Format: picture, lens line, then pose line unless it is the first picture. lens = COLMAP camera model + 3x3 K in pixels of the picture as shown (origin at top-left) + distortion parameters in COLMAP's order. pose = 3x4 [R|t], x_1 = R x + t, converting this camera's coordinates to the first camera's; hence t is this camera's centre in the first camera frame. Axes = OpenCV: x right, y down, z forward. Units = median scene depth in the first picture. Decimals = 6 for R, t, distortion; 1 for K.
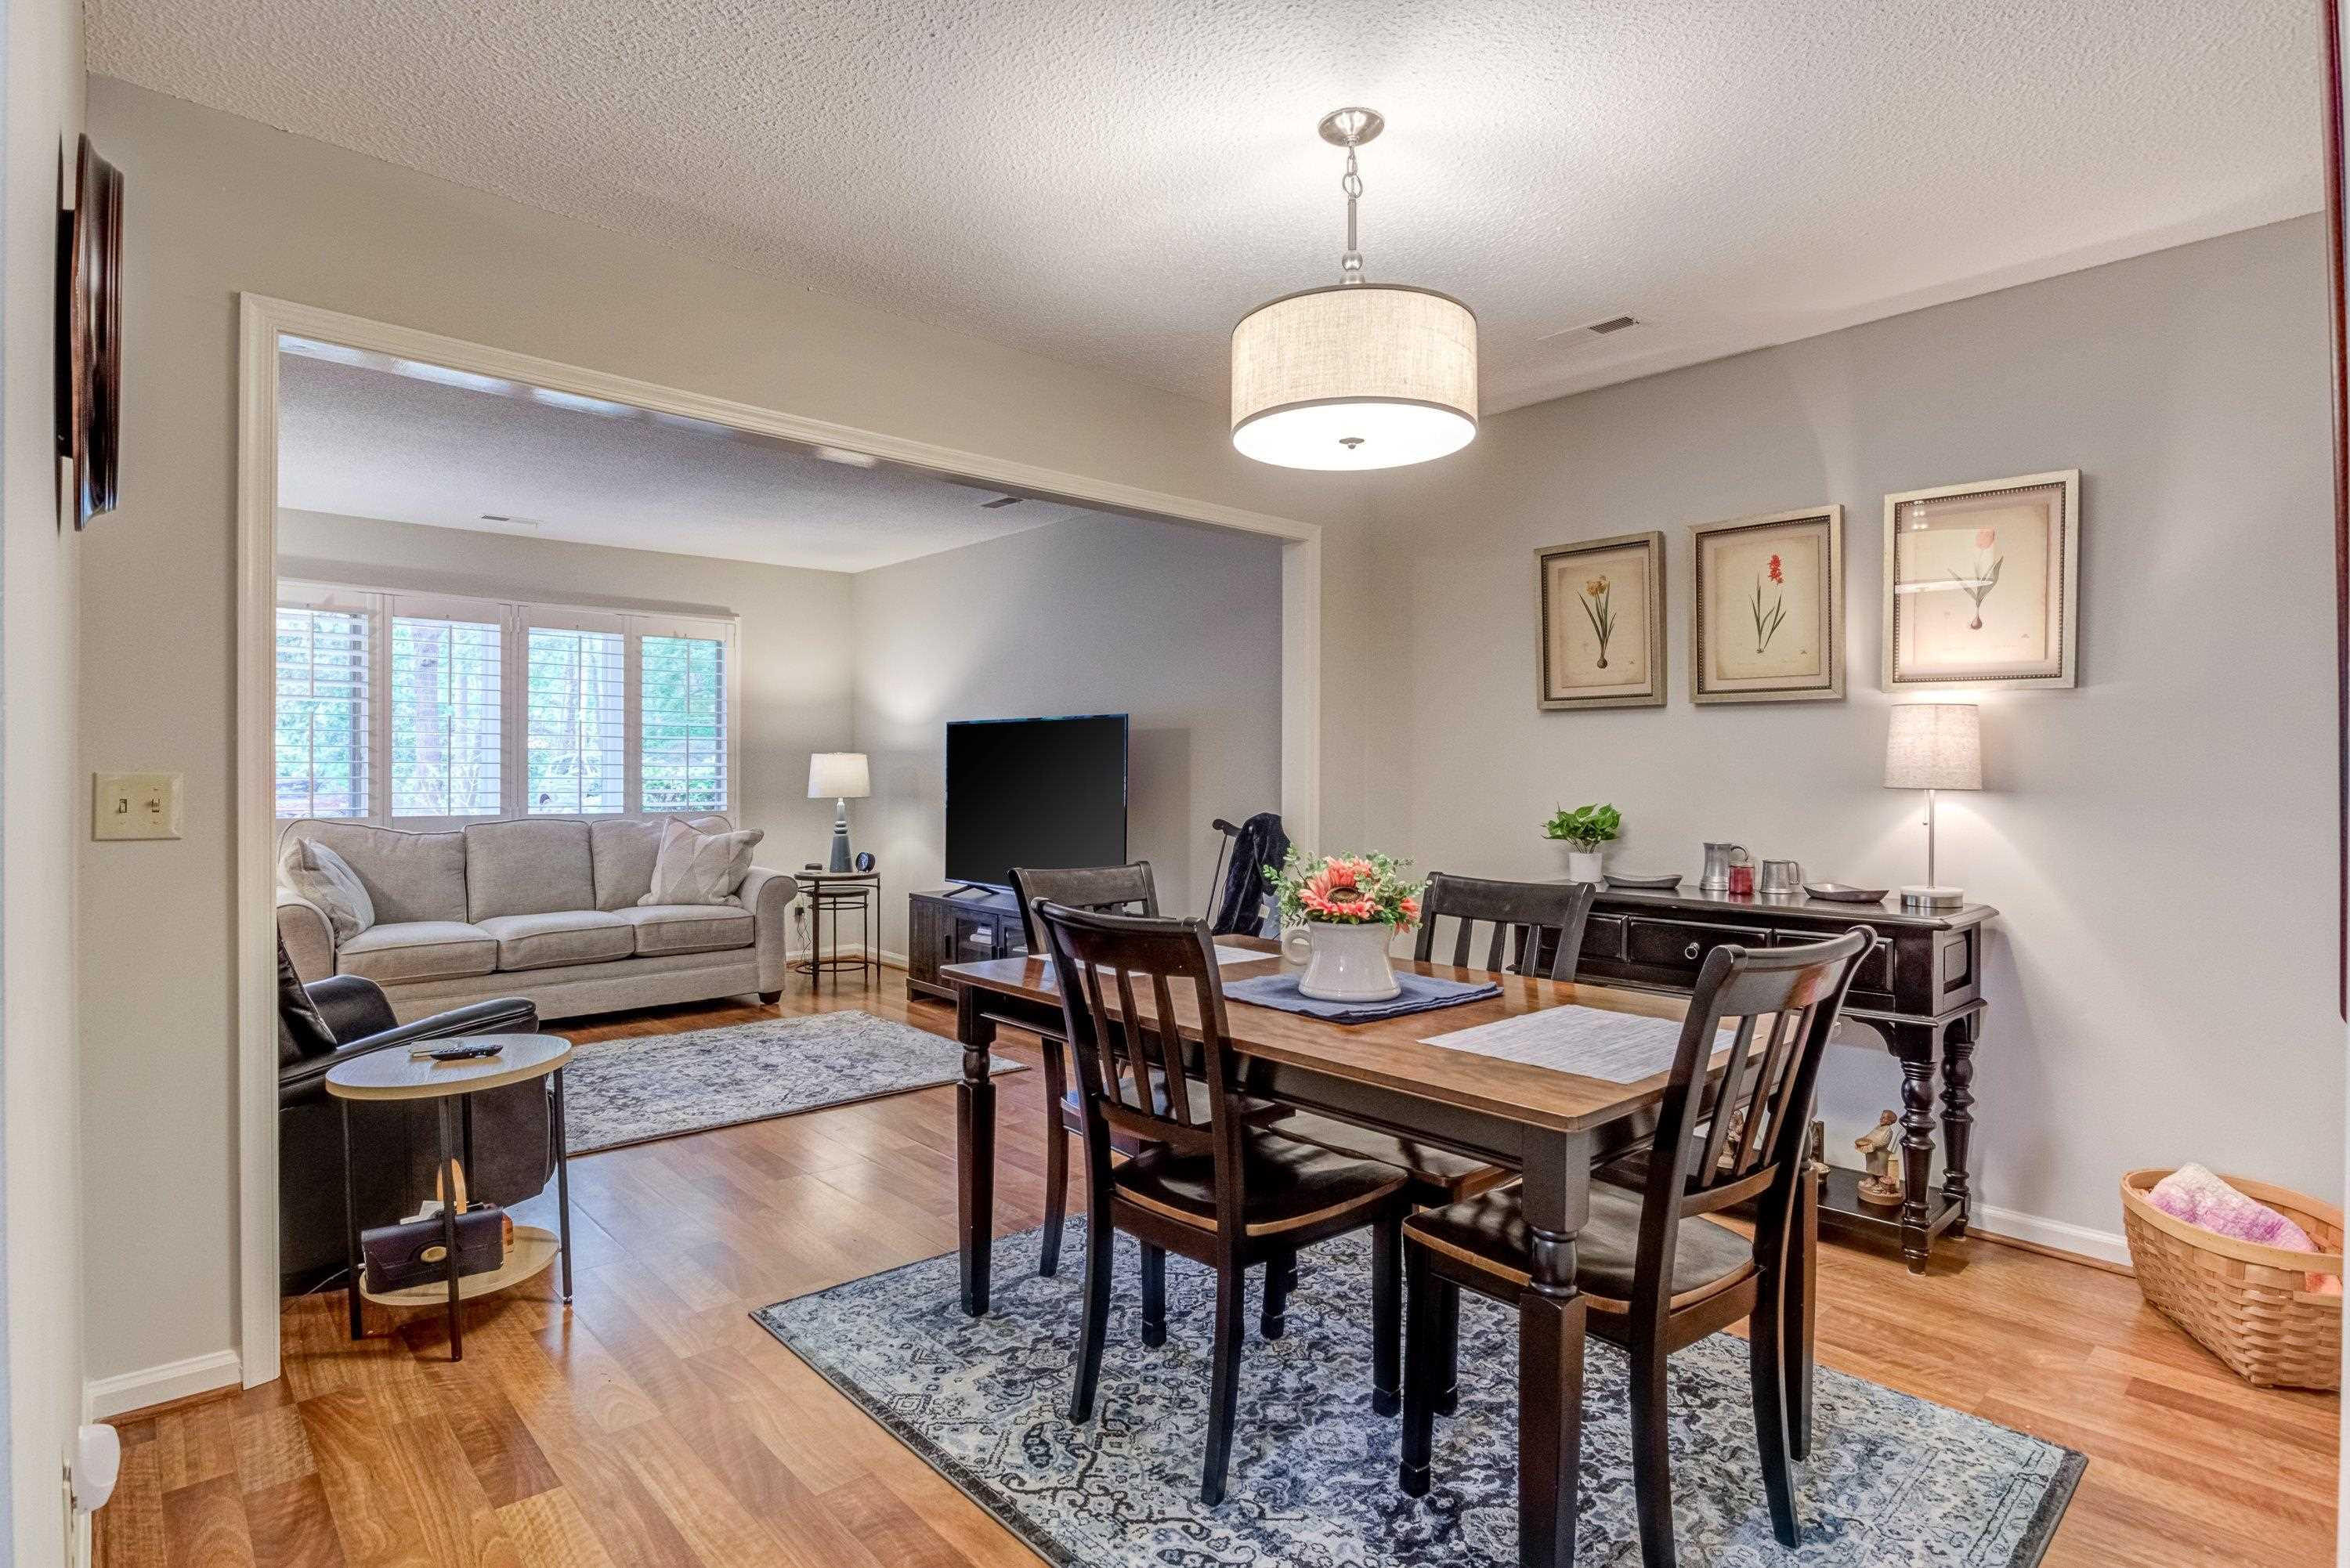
lens RADIAL K [[1209.6, 0, 1152.4], [0, 1209.6, 778.2], [0, 0, 1]] dist [-0.013791, 0.000046]
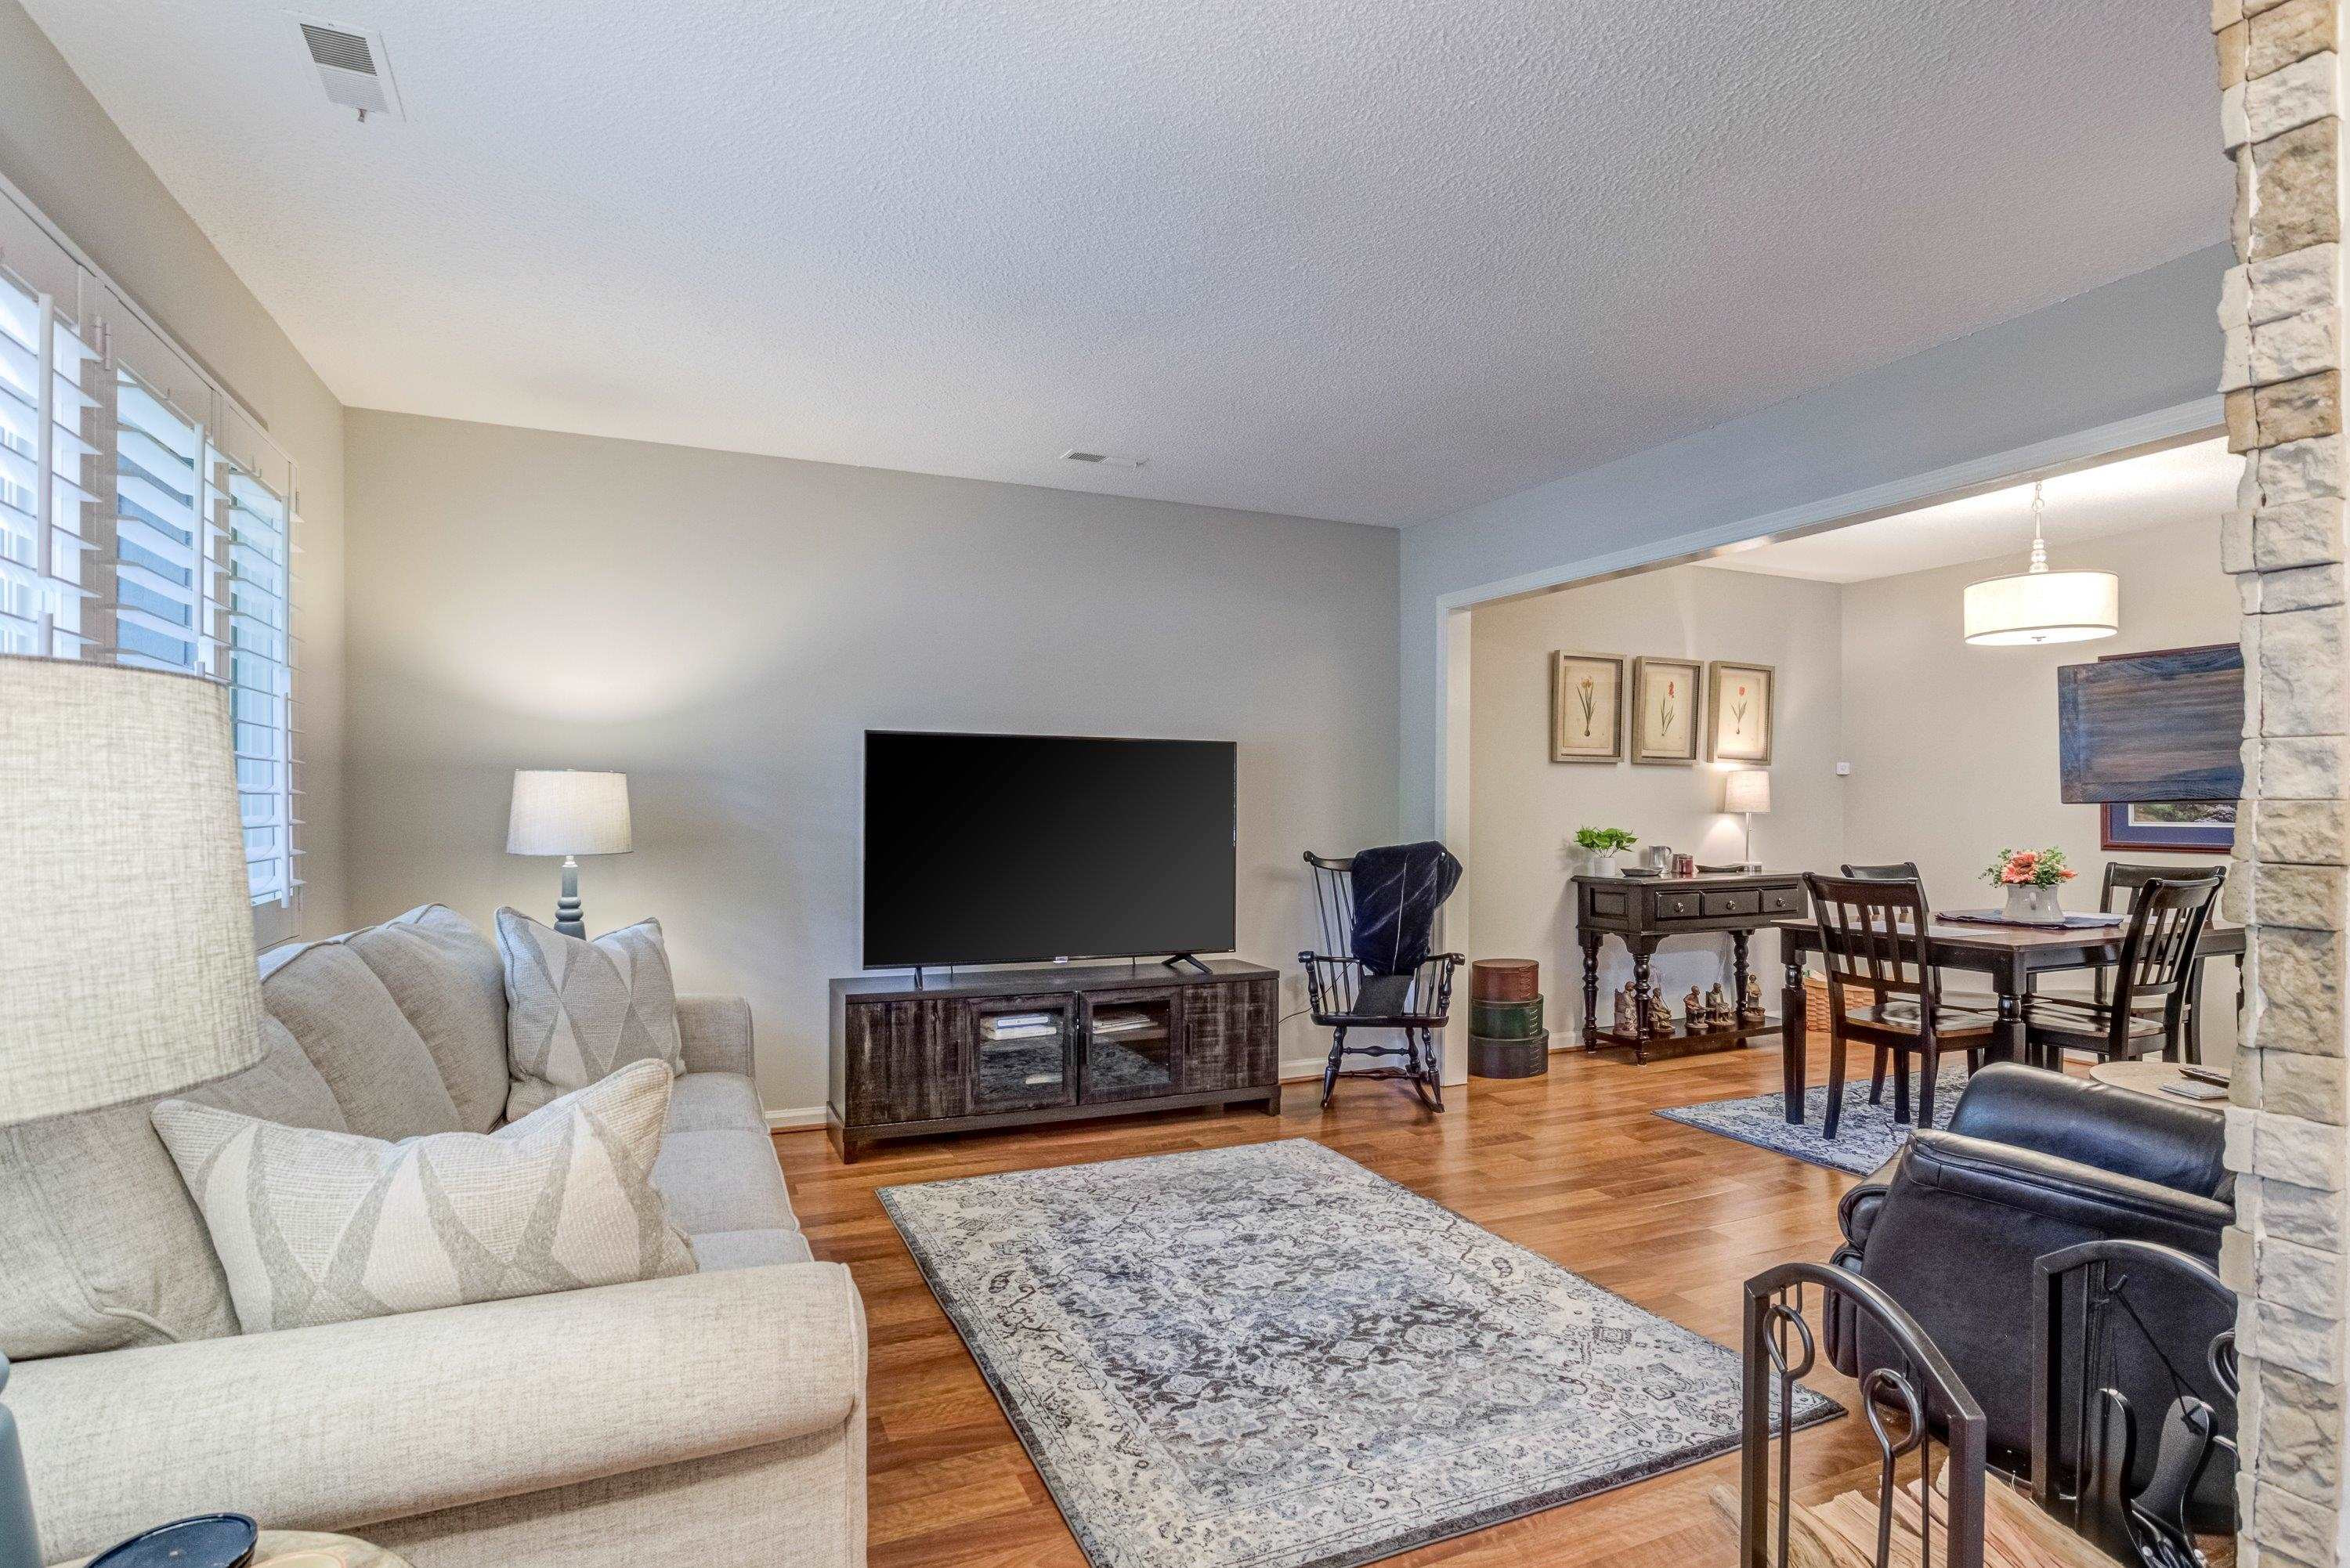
lens RADIAL K [[1190.6, 0, 1179.9], [0, 1190.6, 797.4], [0, 0, 1]] dist [-0.043584, 0.000539]
pose [[0.286139, 0.001840, 0.958186, -0.790054], [0.001992, 0.999995, -0.002515, -0.007384], [-0.958186, 0.002629, 0.286134, 0.688645]]
